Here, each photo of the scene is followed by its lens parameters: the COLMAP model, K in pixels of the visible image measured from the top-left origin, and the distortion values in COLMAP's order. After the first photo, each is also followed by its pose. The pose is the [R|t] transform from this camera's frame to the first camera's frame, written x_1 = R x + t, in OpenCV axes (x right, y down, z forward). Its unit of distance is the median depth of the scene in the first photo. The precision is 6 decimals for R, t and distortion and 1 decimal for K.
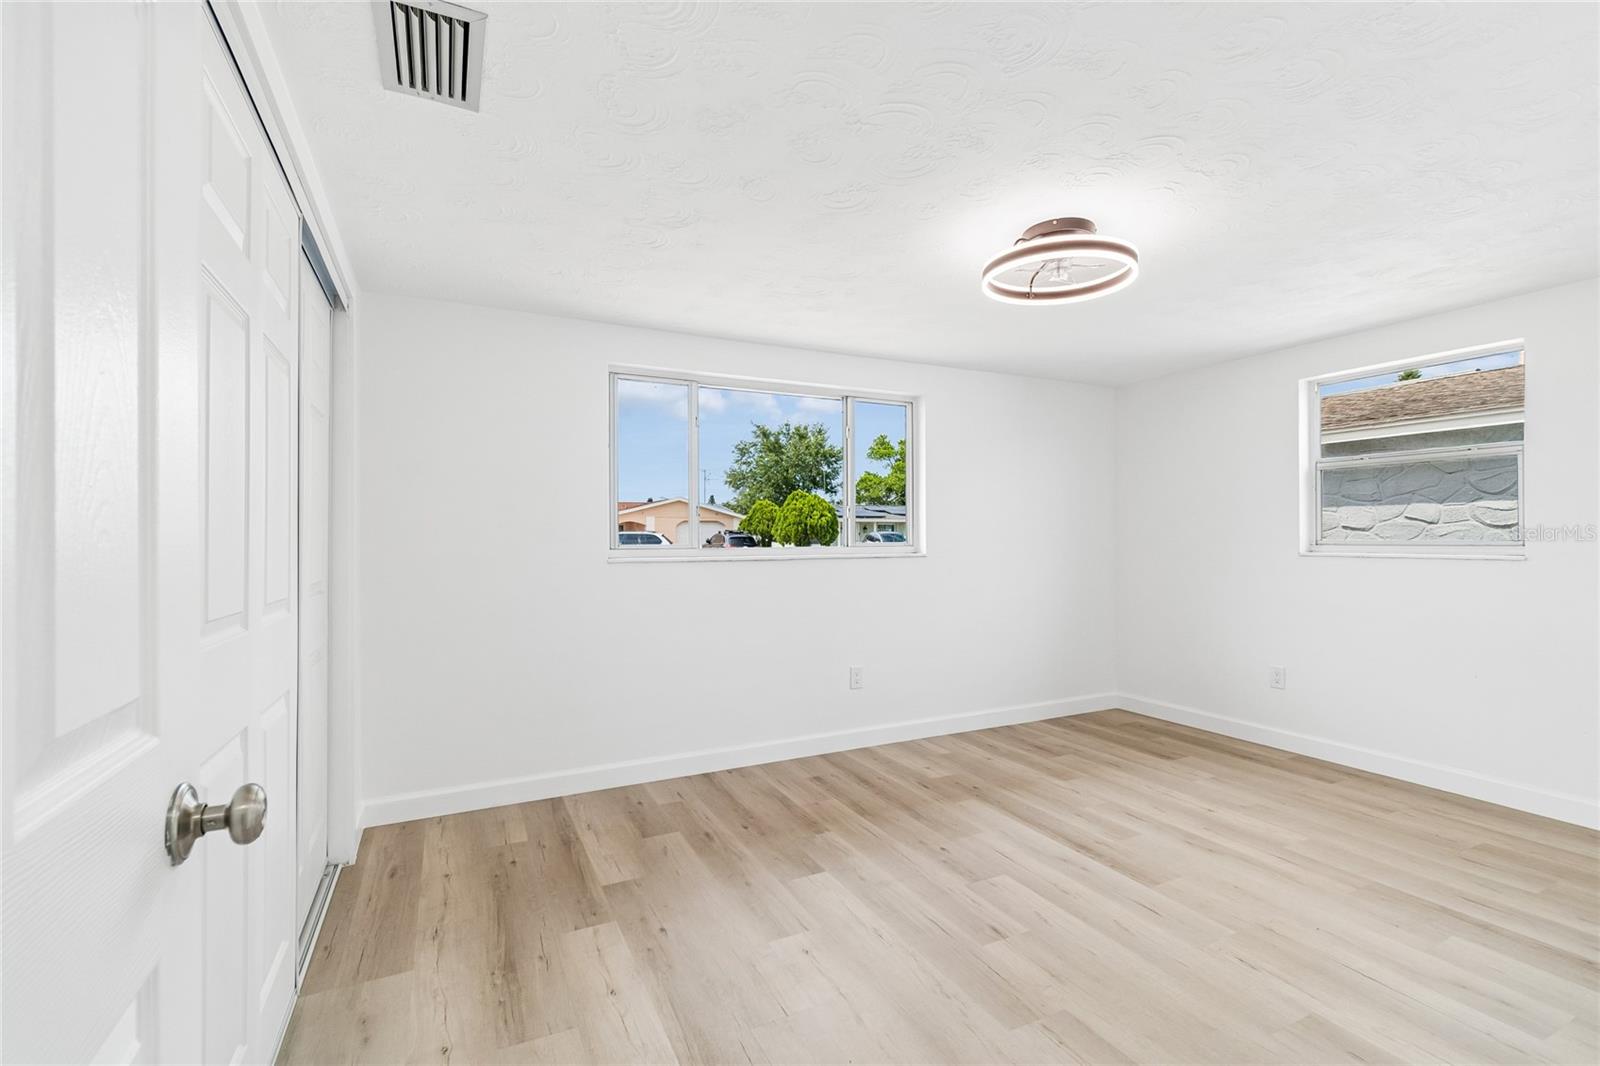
lens RADIAL K [[714.6, 0, 809.1], [0, 714.6, 535.3], [0, 0, 1]] dist [-0.002973, 0.001291]
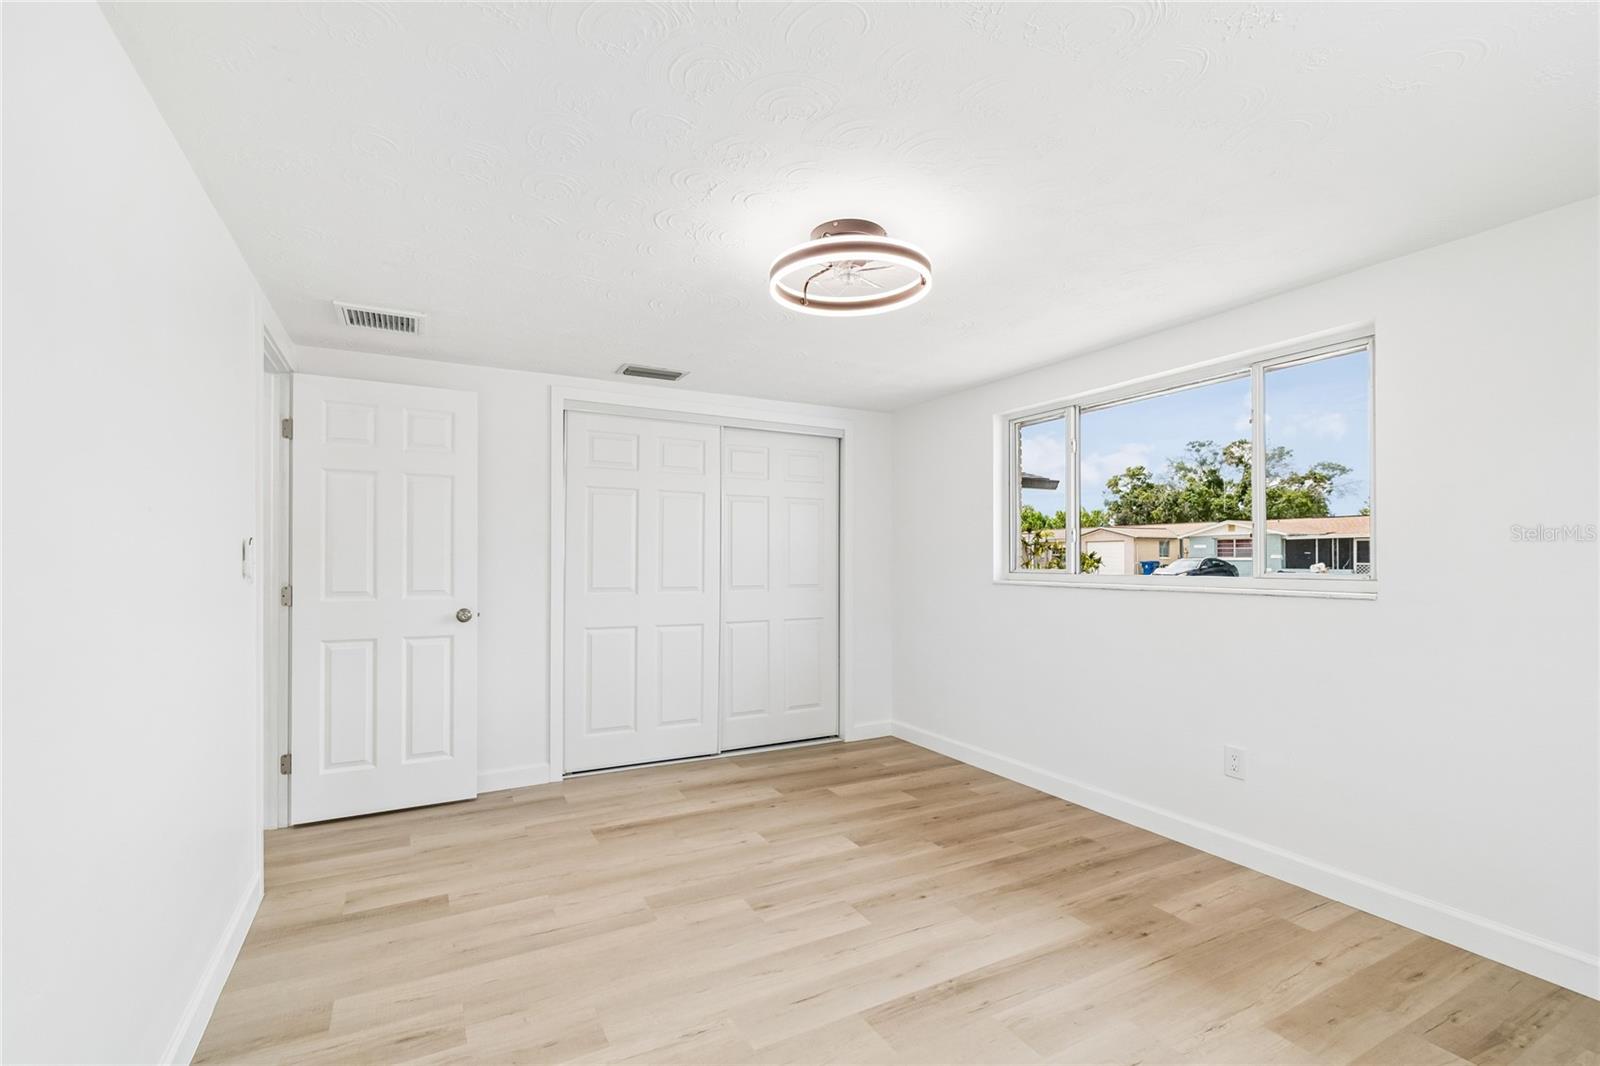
lens RADIAL K [[714.6, 0, 793.0], [0, 714.6, 536.3], [0, 0, 1]] dist [-0.002973, 0.001291]
pose [[0.022524, -0.022882, -0.999484, 0.970003], [0.003714, 0.999733, -0.022804, -0.010143], [0.999739, -0.003198, 0.022603, 0.696443]]
